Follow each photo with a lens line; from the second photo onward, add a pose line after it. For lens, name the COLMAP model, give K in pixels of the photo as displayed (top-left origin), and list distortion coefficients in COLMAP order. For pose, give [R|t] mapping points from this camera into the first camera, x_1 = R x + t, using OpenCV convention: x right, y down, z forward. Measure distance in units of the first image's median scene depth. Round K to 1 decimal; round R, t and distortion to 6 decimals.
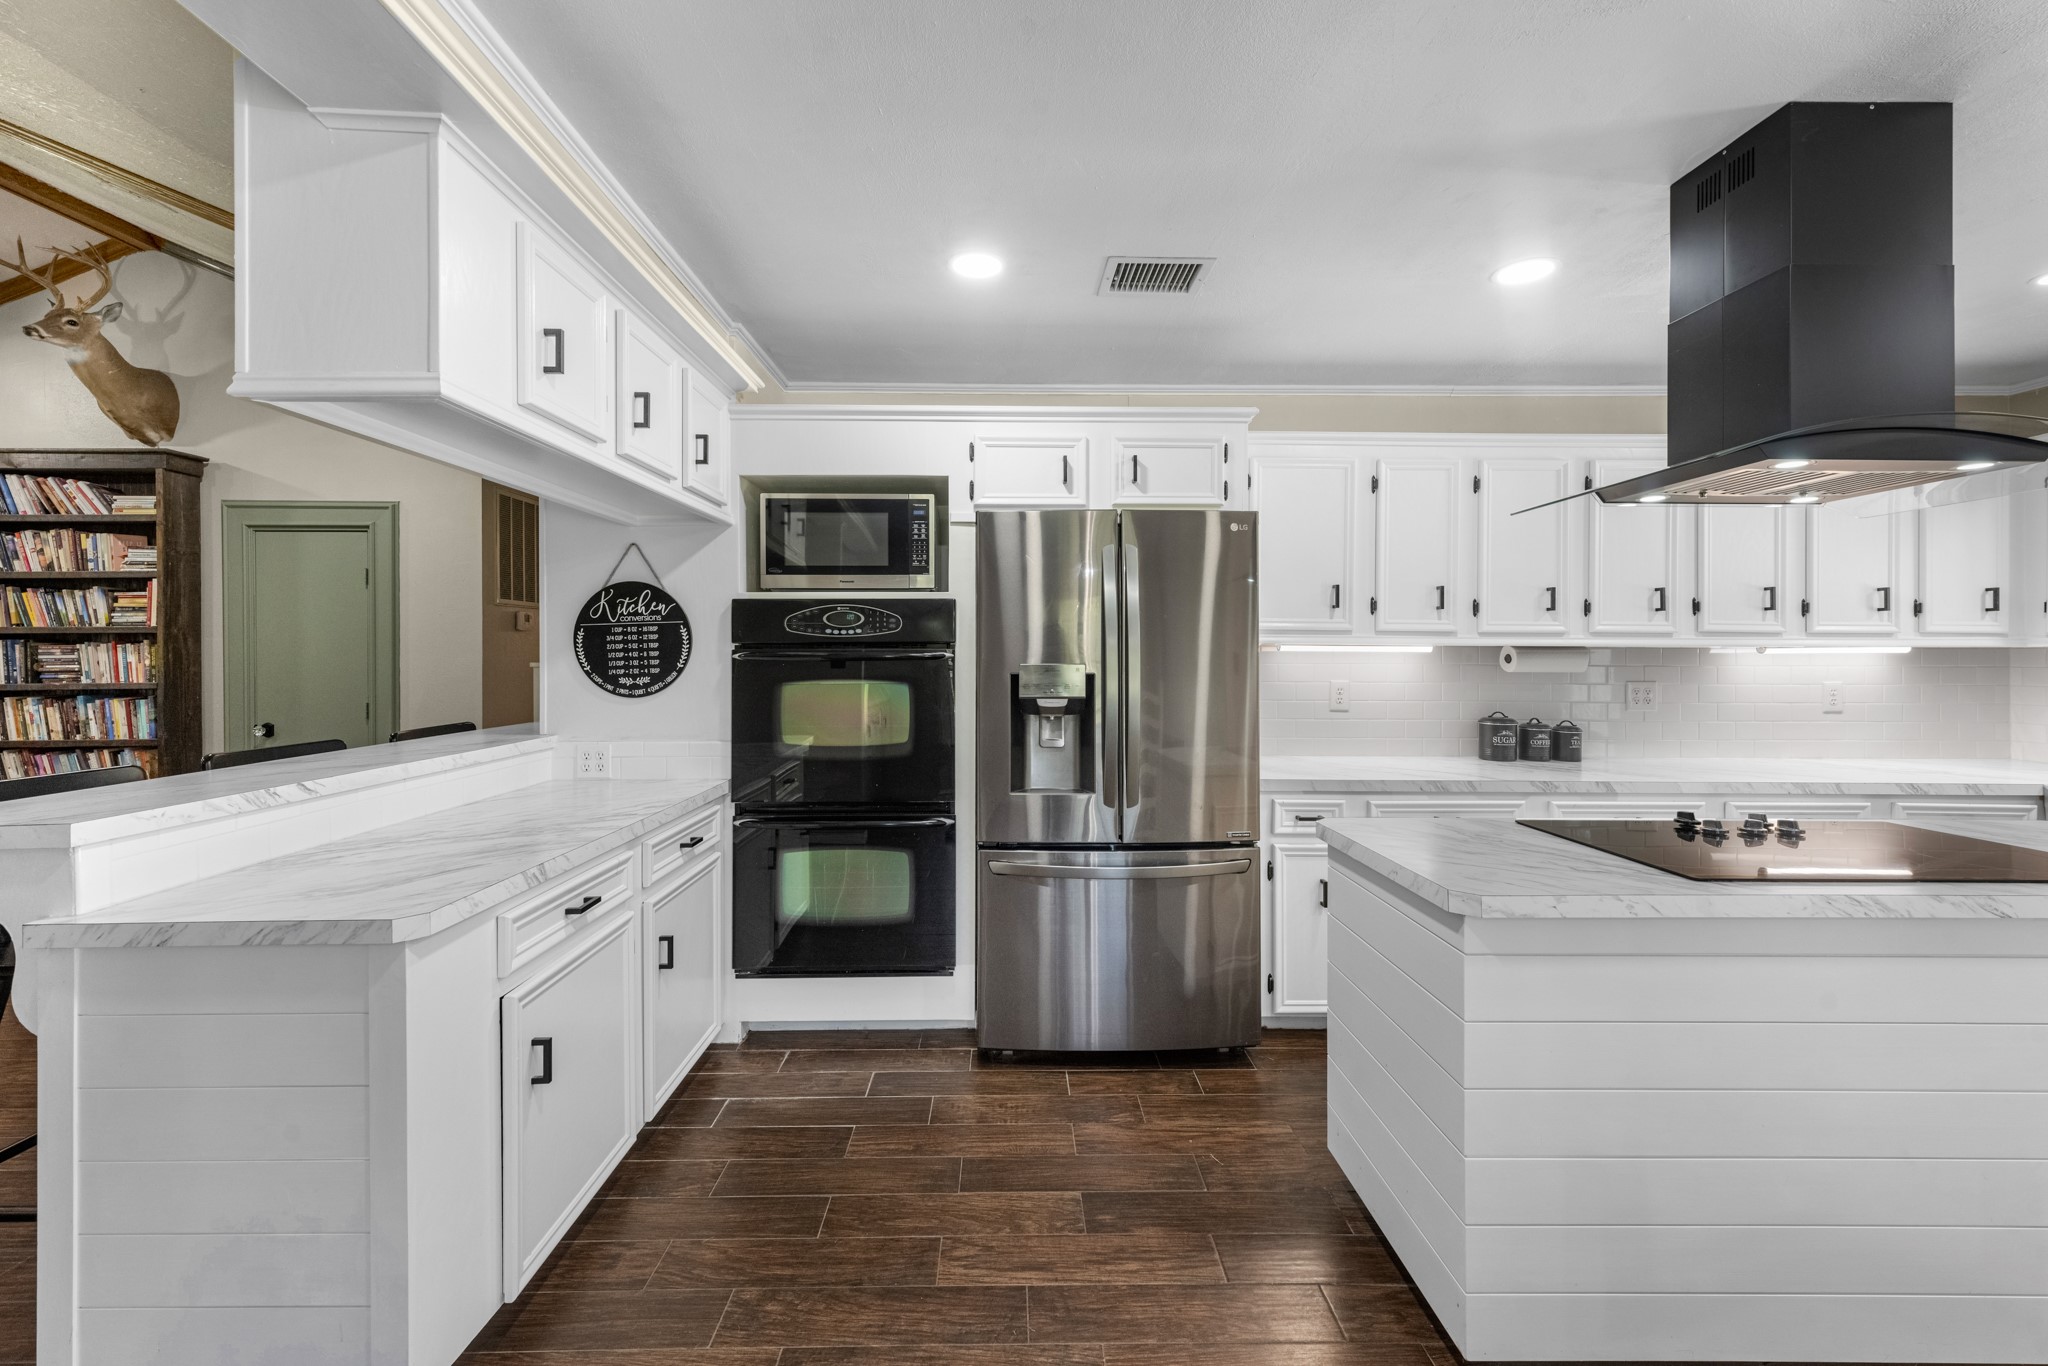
lens RADIAL K [[836.0, 0, 1012.6], [0, 836.0, 650.1], [0, 0, 1]] dist [0.003712, 0.000290]
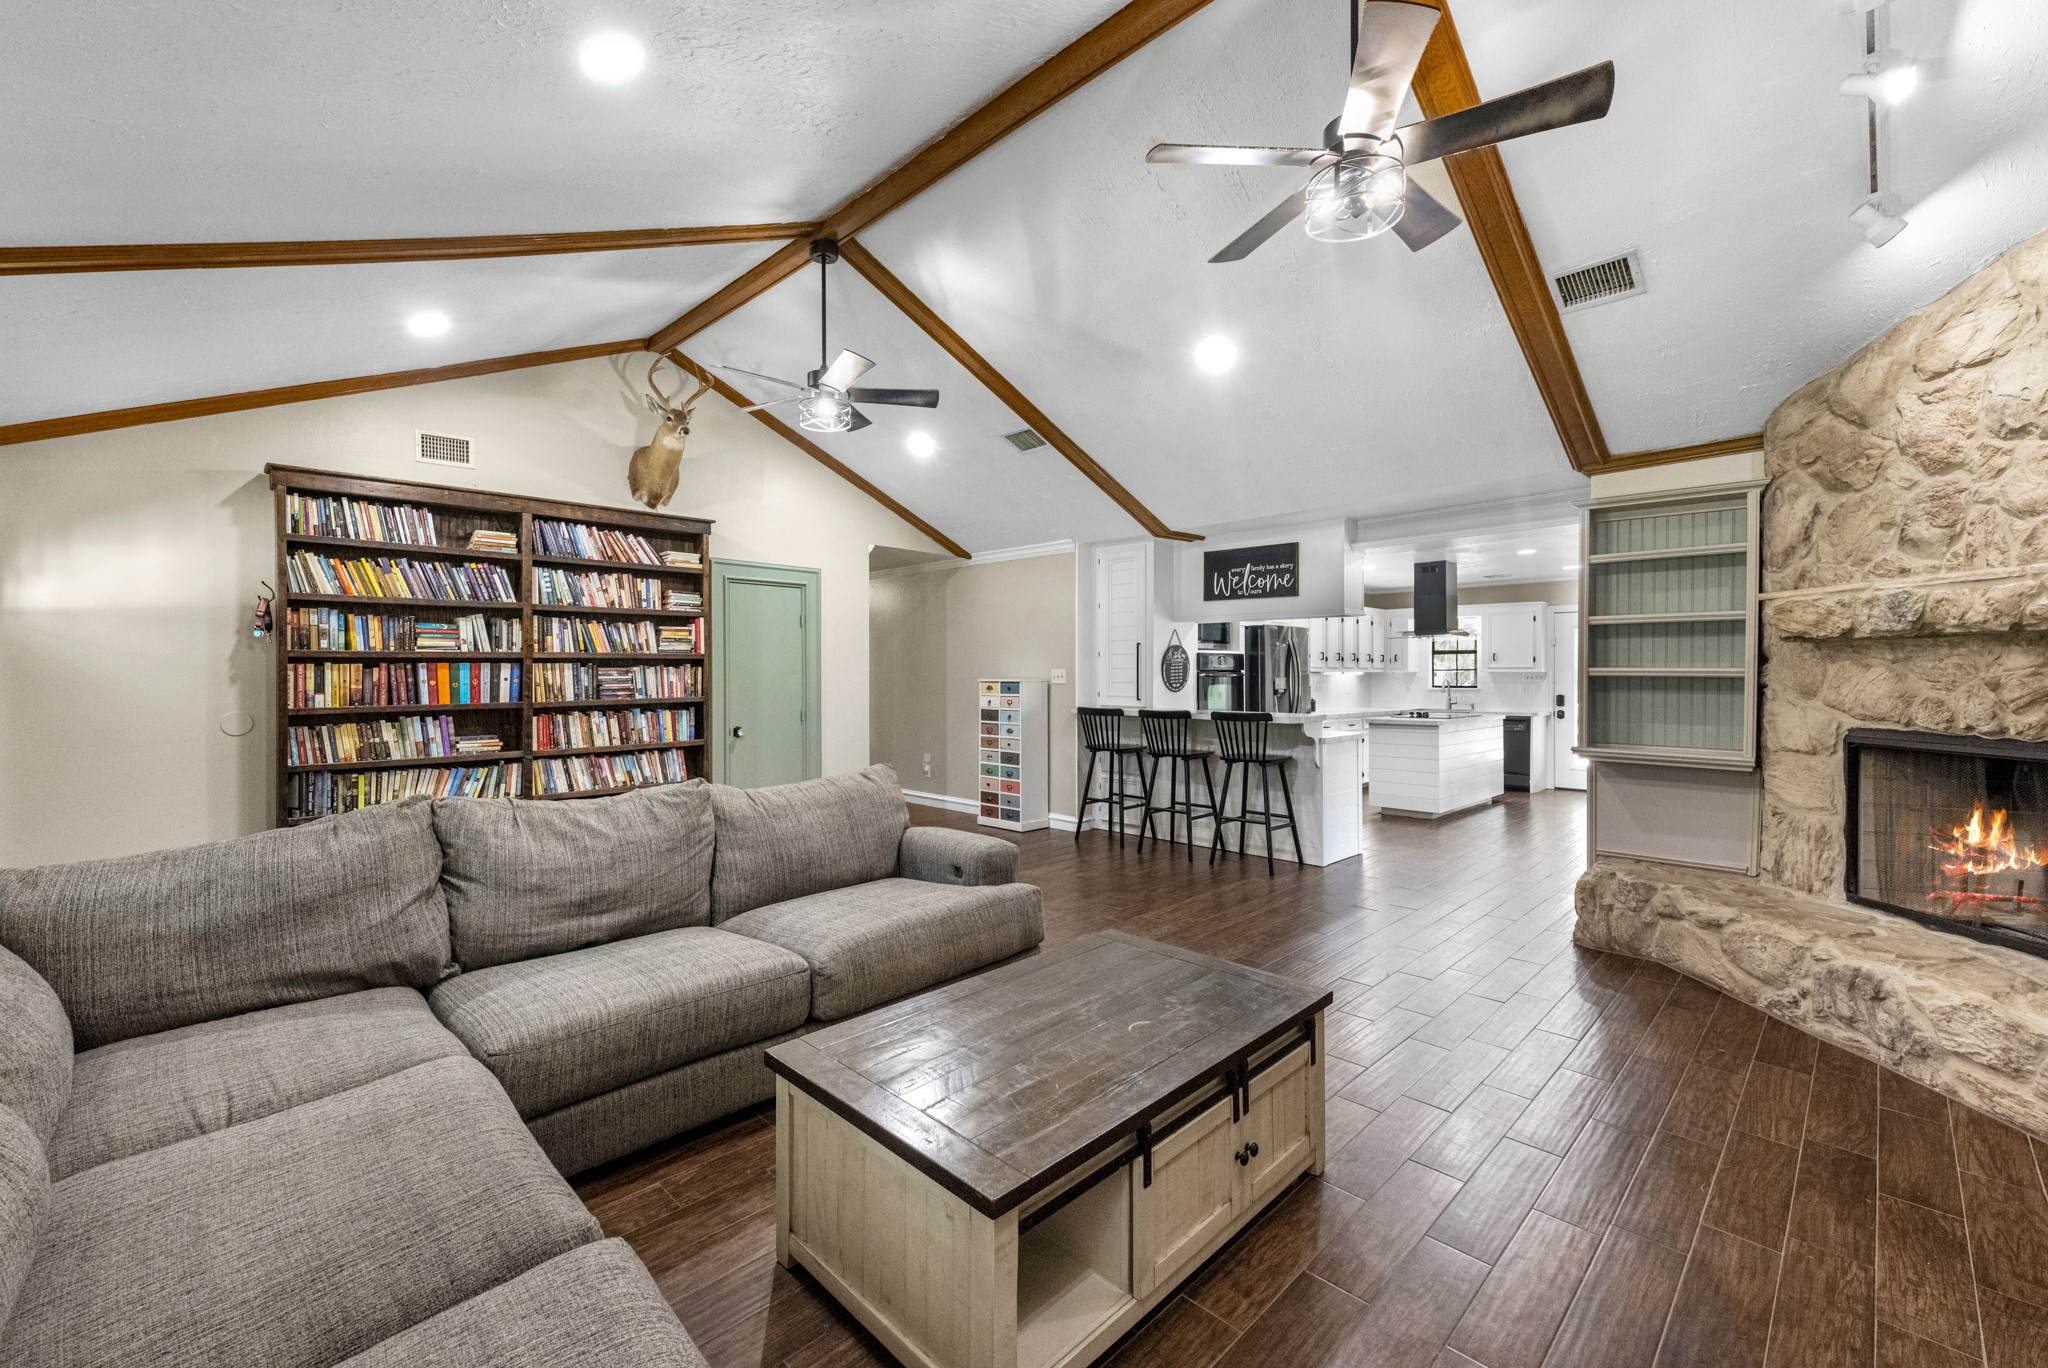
lens RADIAL K [[836.3, 0, 1014.5], [0, 836.3, 679.4], [0, 0, 1]] dist [0.000944, 0.000094]
pose [[0.719842, -0.004687, 0.694122, -2.485764], [-0.001767, 0.999962, 0.008585, -0.001010], [-0.694135, -0.007406, 0.719806, -0.440617]]
